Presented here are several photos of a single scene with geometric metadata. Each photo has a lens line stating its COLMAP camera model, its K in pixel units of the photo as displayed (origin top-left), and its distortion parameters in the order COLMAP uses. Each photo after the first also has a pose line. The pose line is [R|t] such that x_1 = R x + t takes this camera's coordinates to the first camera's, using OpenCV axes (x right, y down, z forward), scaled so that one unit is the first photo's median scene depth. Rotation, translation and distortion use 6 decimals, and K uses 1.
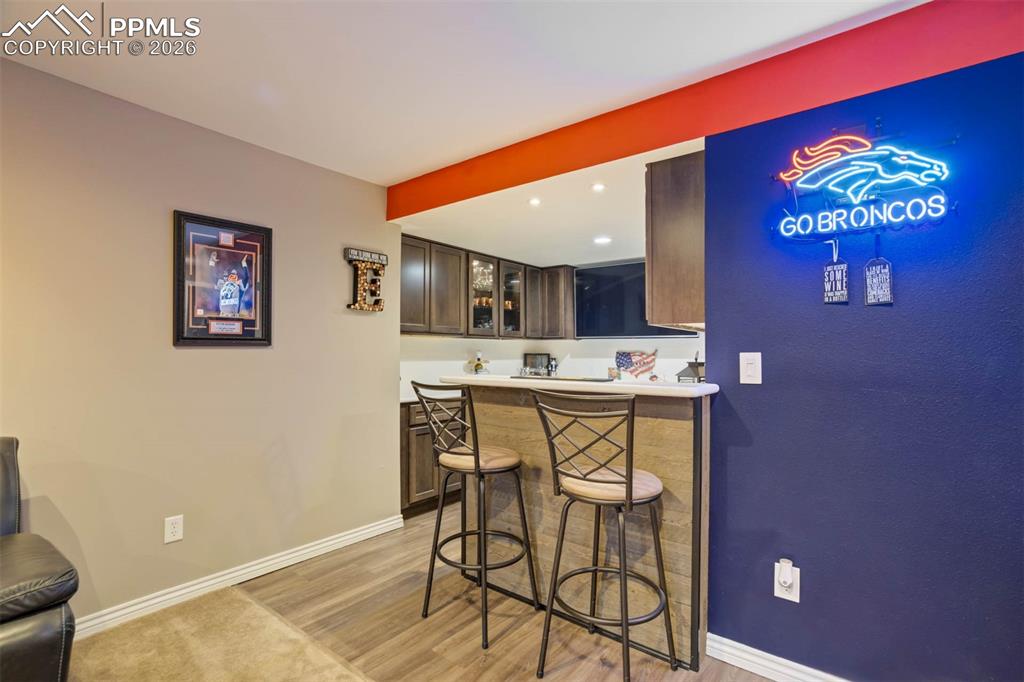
lens RADIAL K [[469.4, 0, 511.4], [0, 469.4, 346.6], [0, 0, 1]] dist [-0.010523, 0.003296]
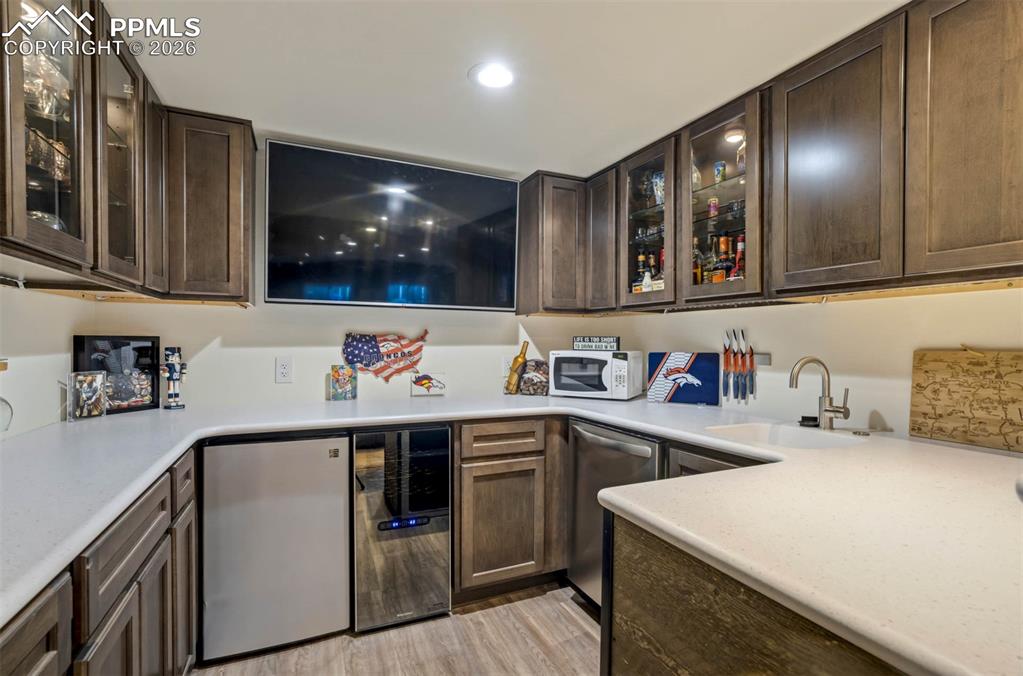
lens RADIAL K [[469.0, 0, 509.8], [0, 469.0, 341.9], [0, 0, 1]] dist [-0.010523, 0.003296]
pose [[0.468394, -0.004213, 0.883510, -0.137634], [-0.015221, 0.999802, 0.012836, 0.011453], [-0.883389, -0.019460, 0.468237, 0.624953]]
